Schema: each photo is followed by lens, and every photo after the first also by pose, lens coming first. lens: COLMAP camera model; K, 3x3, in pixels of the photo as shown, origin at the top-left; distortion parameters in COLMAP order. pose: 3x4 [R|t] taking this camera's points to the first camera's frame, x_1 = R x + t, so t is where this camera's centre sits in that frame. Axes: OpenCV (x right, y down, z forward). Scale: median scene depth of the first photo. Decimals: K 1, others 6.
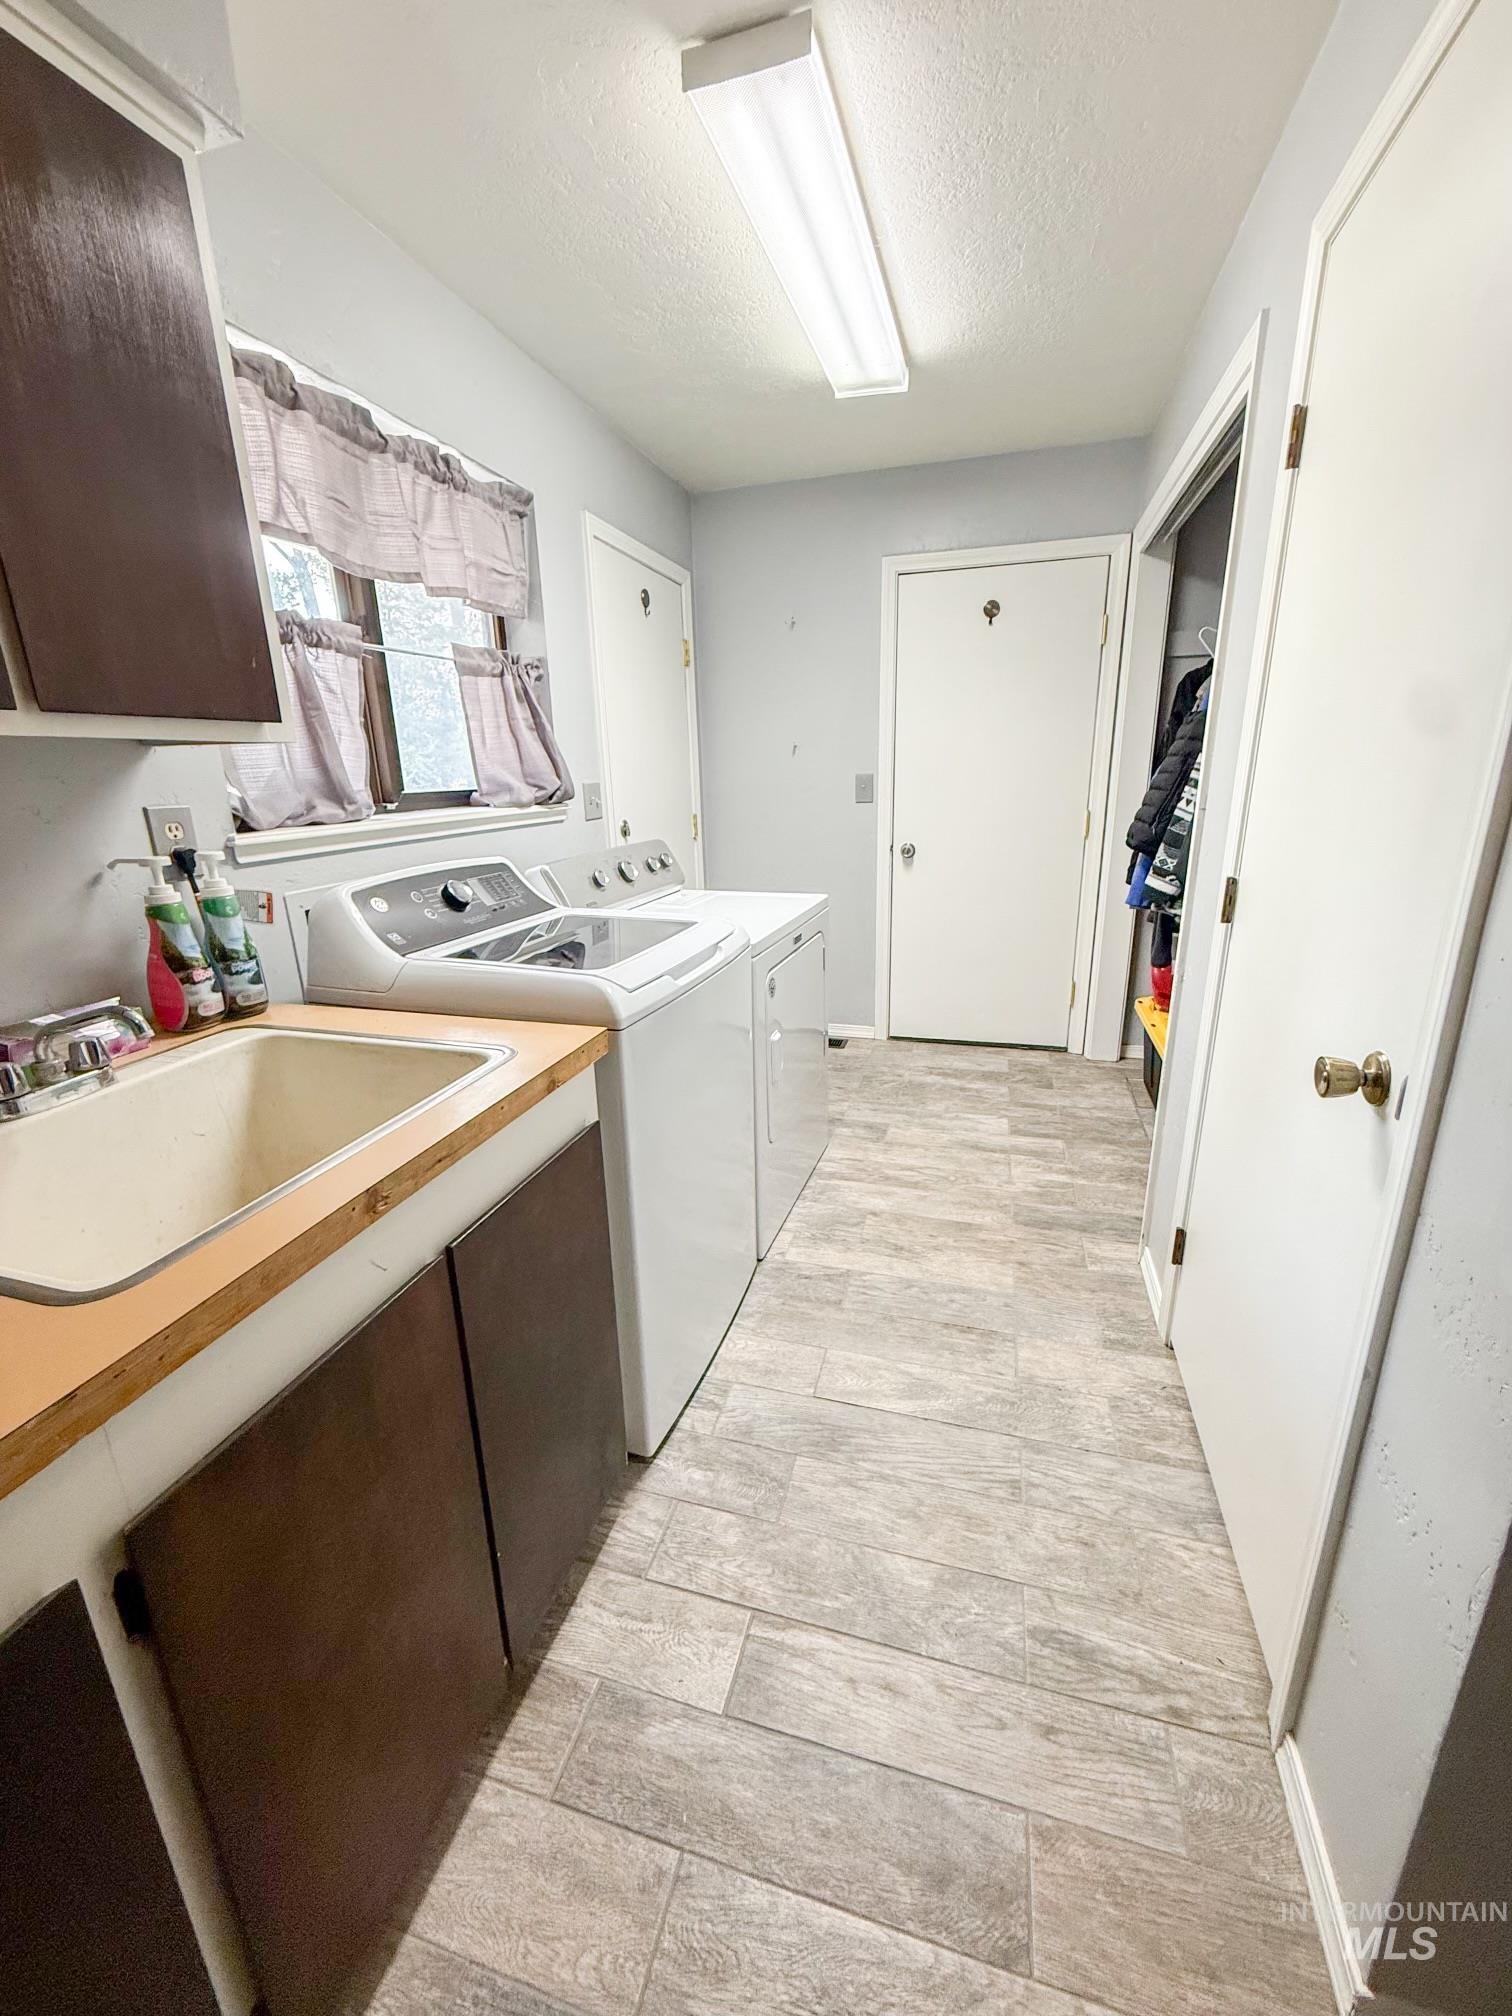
lens RADIAL K [[810.4, 0, 755.6], [0, 810.4, 1005.2], [0, 0, 1]] dist [-0.000298, -0.000041]
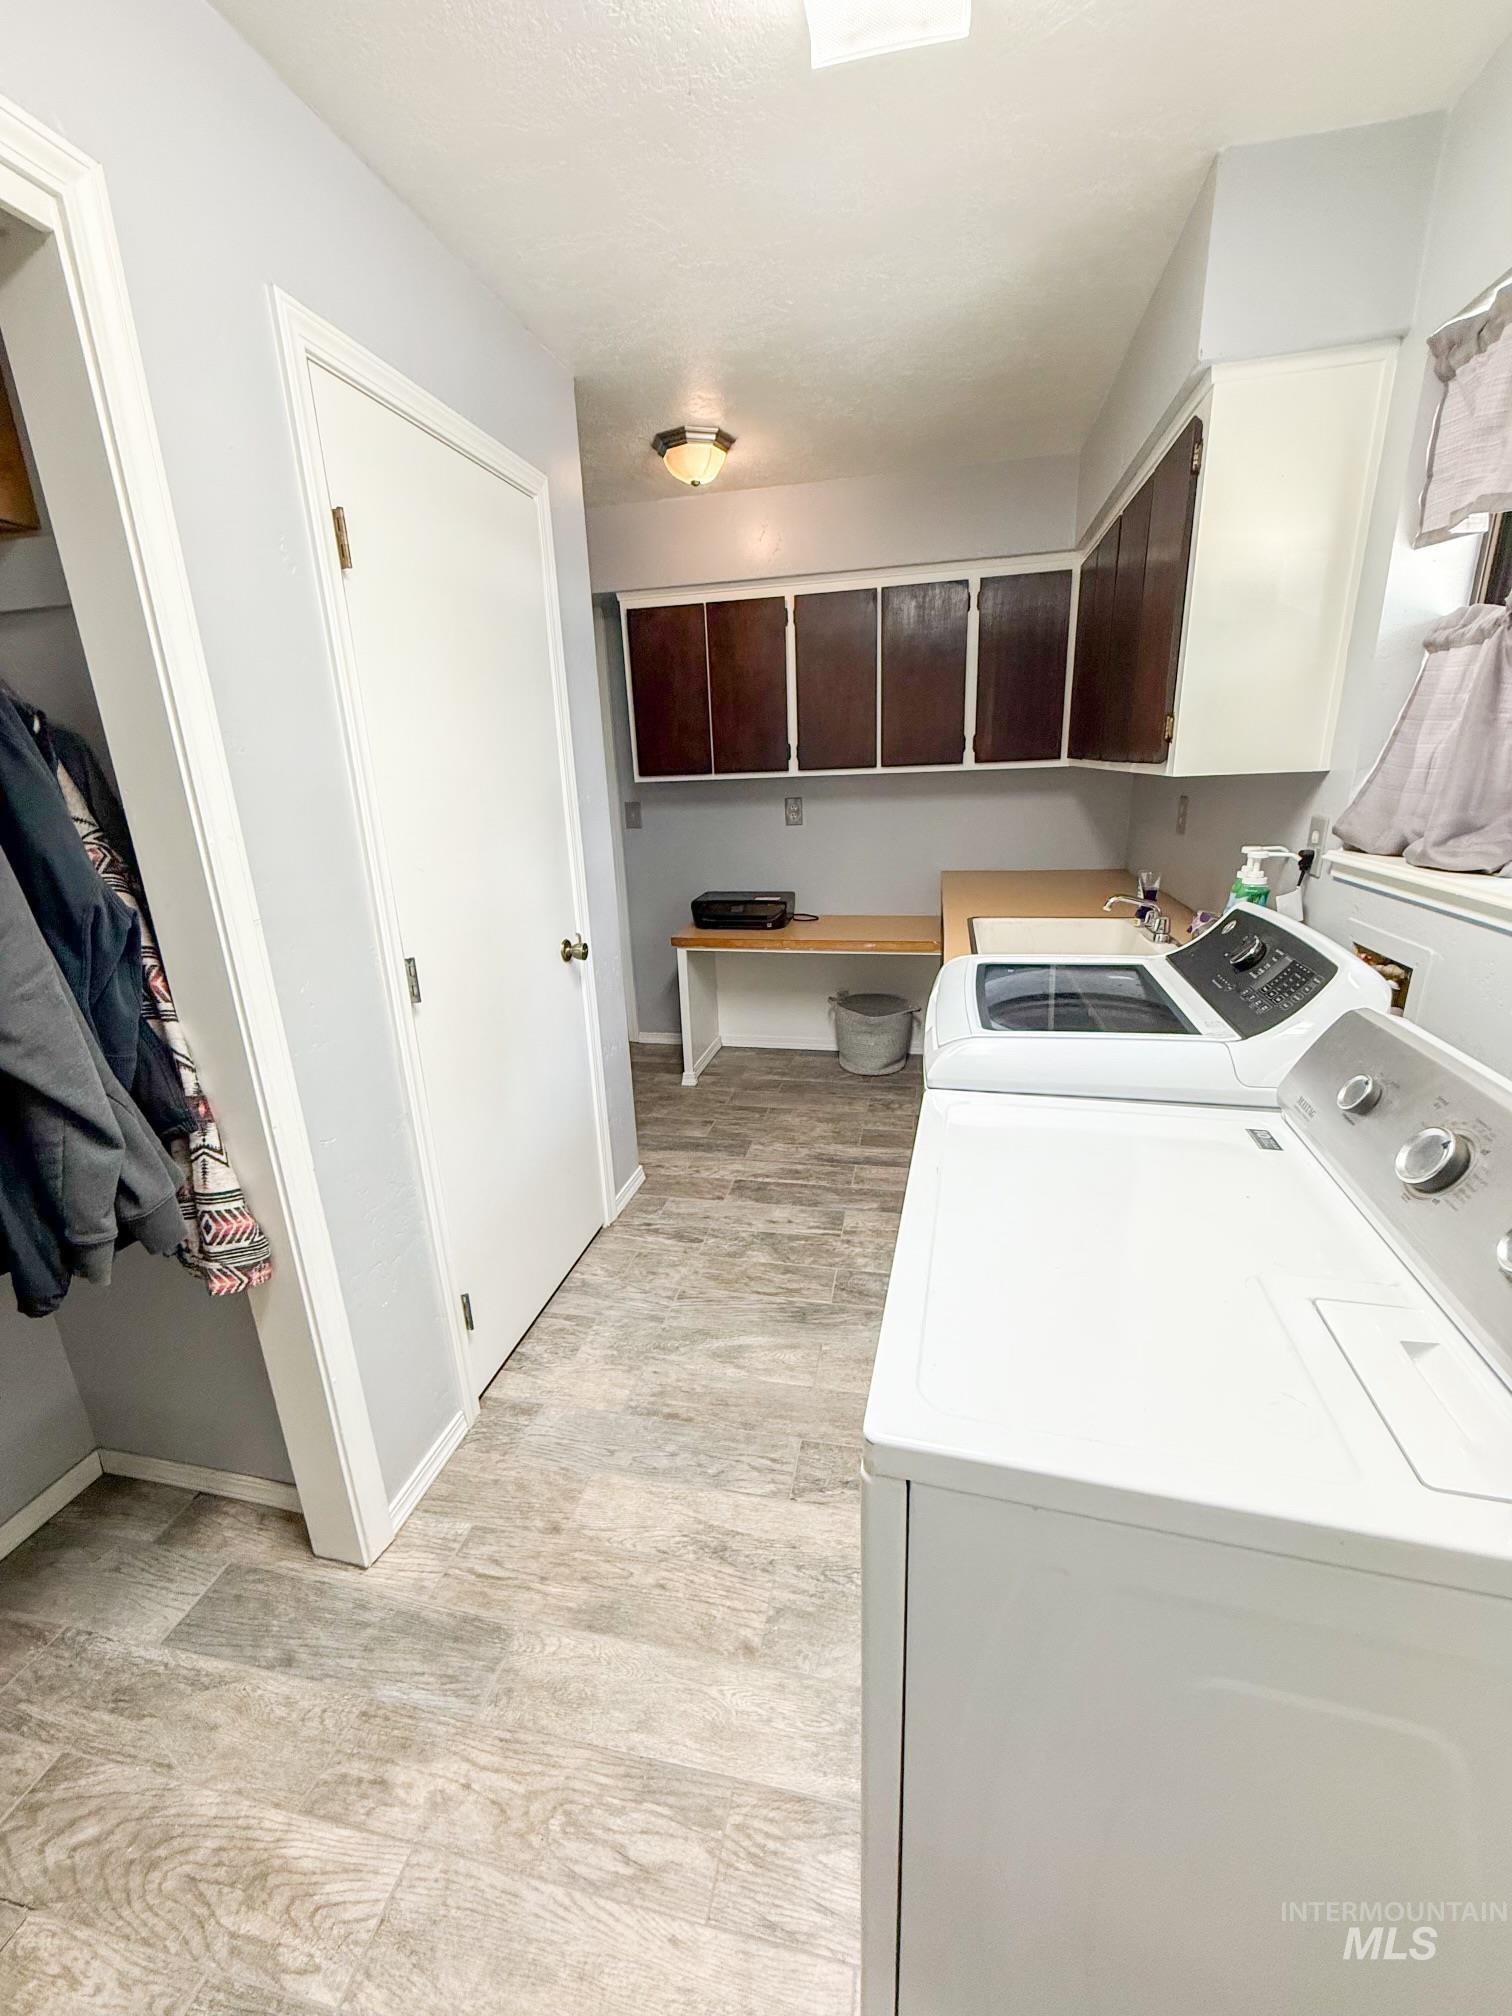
lens RADIAL K [[810.4, 0, 753.6], [0, 810.4, 1010.2], [0, 0, 1]] dist [-0.000298, -0.000041]
pose [[-0.995954, 0.075493, -0.048738, 0.158683], [0.036404, 0.834859, 0.549259, -0.477653], [0.082155, 0.545263, -0.834230, 1.421641]]
